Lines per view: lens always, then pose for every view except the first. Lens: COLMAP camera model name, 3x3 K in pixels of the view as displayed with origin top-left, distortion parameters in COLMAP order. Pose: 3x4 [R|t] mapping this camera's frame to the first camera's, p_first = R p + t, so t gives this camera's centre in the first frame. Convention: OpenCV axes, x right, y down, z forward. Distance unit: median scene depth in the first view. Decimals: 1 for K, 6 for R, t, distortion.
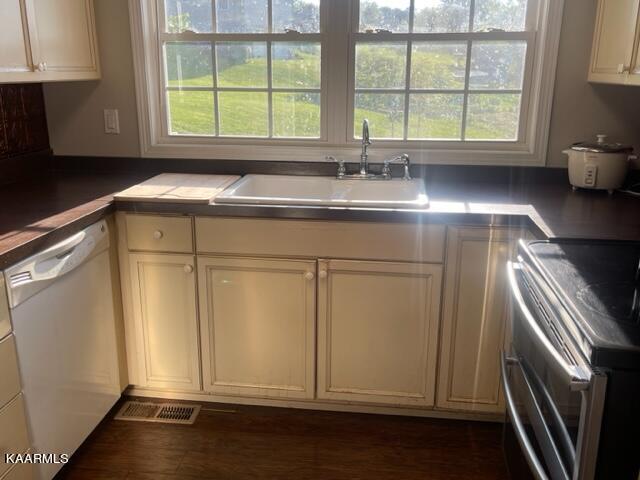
lens RADIAL K [[583.5, 0, 320.0], [0, 583.5, 240.0], [0, 0, 1]] dist [0.029995, 0.002448]
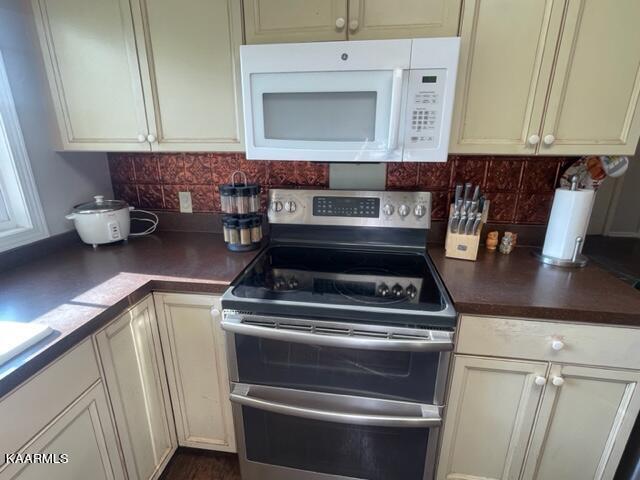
lens RADIAL K [[314.8, 0, 320.0], [0, 314.8, 240.0], [0, 0, 1]] dist [-0.000070, 0.000013]
pose [[0.015786, -0.300123, 0.953770, -0.124401], [0.277622, 0.917698, 0.284177, -0.152720], [-0.960561, 0.260302, 0.097807, 0.541660]]
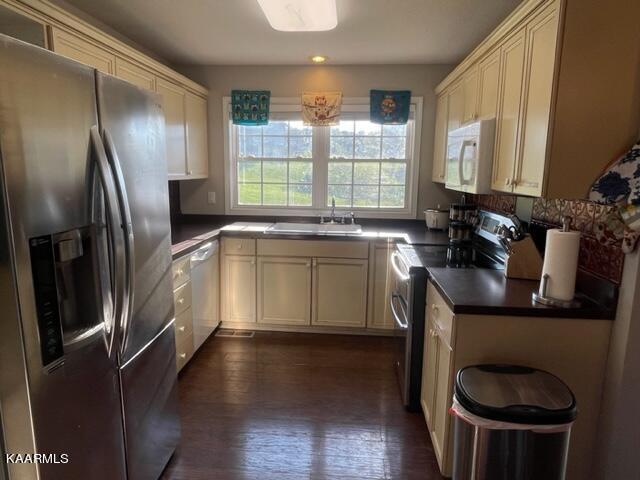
lens RADIAL K [[405.8, 0, 320.0], [0, 405.8, 240.0], [0, 0, 1]] dist [-0.000018, -0.000066]
pose [[0.998995, 0.001975, 0.044773, -0.038757], [0.003174, 0.993403, -0.114634, 0.126951], [-0.044704, 0.114661, 0.992398, -0.481547]]
